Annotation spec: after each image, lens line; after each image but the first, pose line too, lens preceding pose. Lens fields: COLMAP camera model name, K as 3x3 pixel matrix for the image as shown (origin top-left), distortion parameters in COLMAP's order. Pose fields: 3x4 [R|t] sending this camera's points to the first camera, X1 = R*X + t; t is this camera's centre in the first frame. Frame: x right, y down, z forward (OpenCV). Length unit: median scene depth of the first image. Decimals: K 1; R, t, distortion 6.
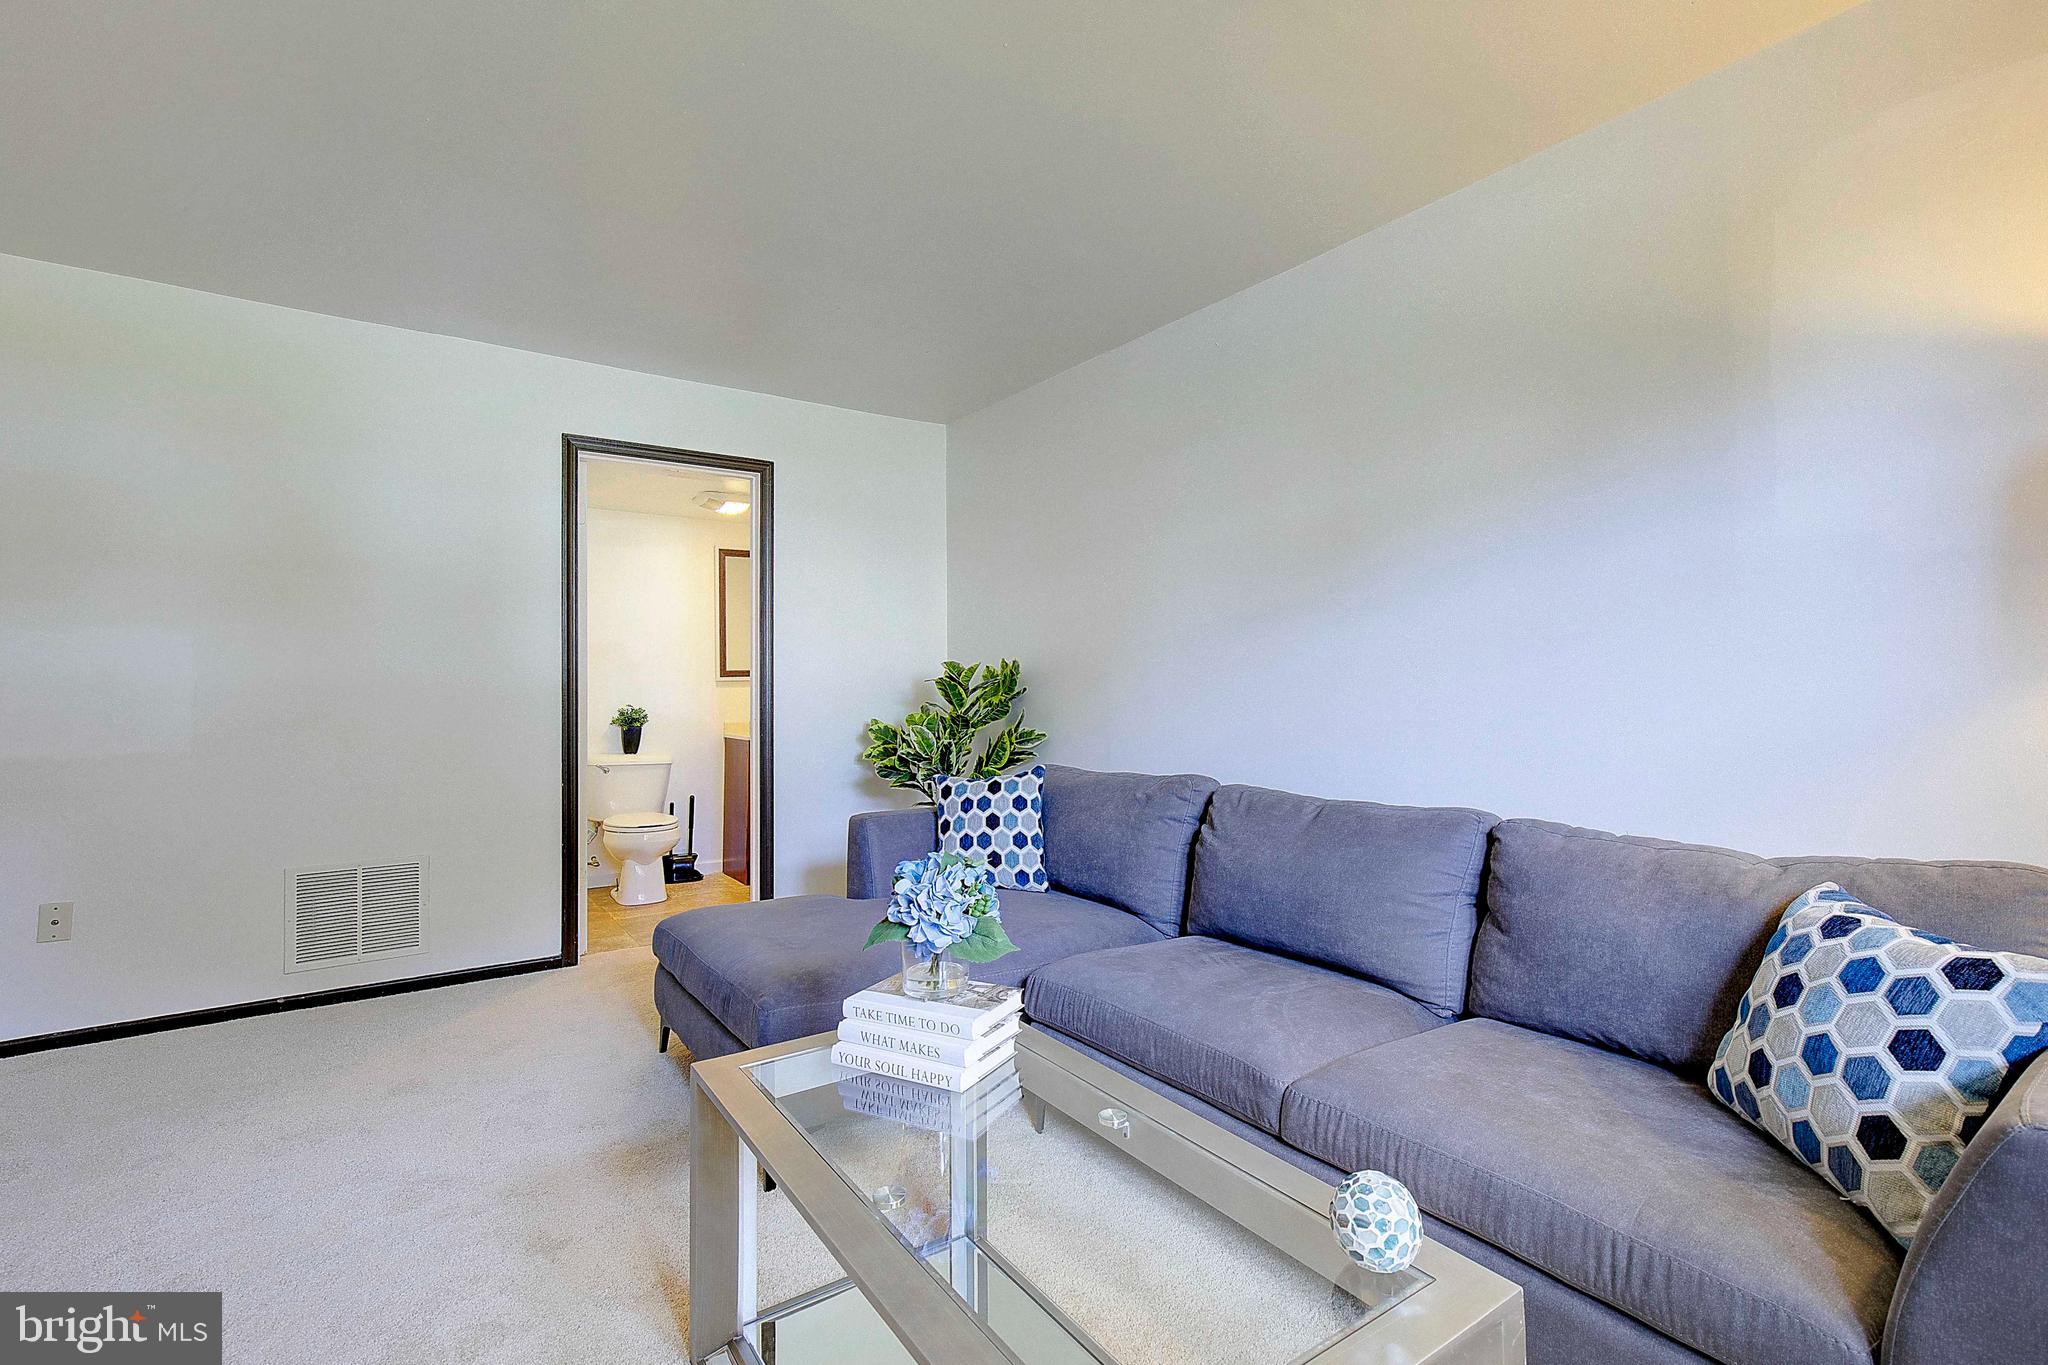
lens RADIAL K [[952.3, 0, 1067.1], [0, 952.3, 672.2], [0, 0, 1]] dist [-0.001369, -0.000295]
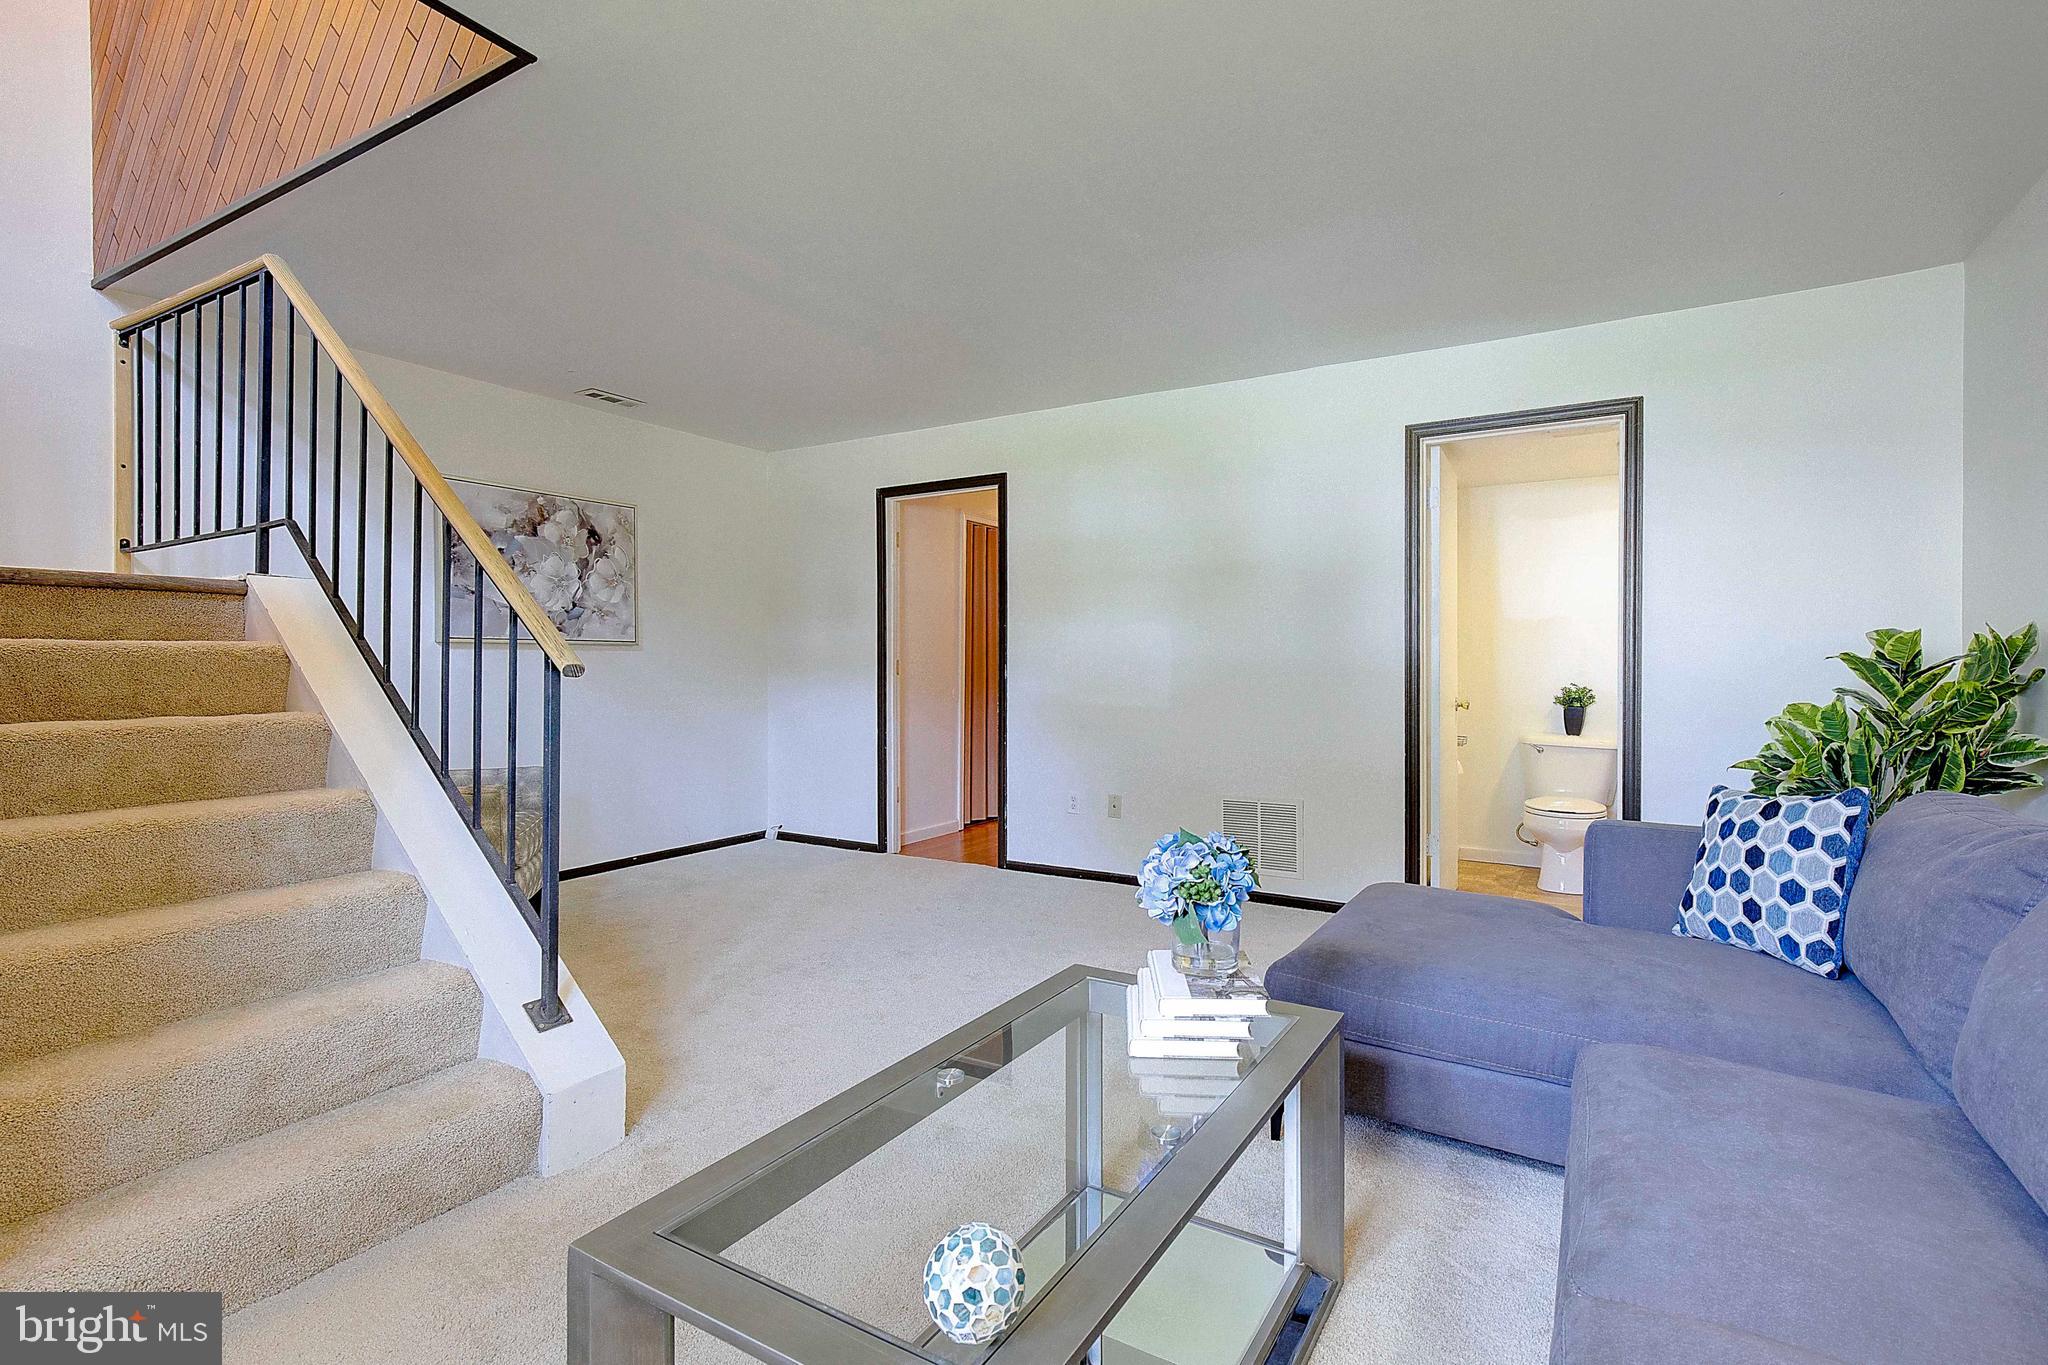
lens RADIAL K [[960.7, 0, 1029.8], [0, 960.7, 688.6], [0, 0, 1]] dist [-0.021645, 0.000740]
pose [[0.370742, 0.029894, -0.928255, 0.367040], [0.005928, 0.999385, 0.034553, 0.004938], [0.928717, -0.018313, 0.370336, 0.244984]]
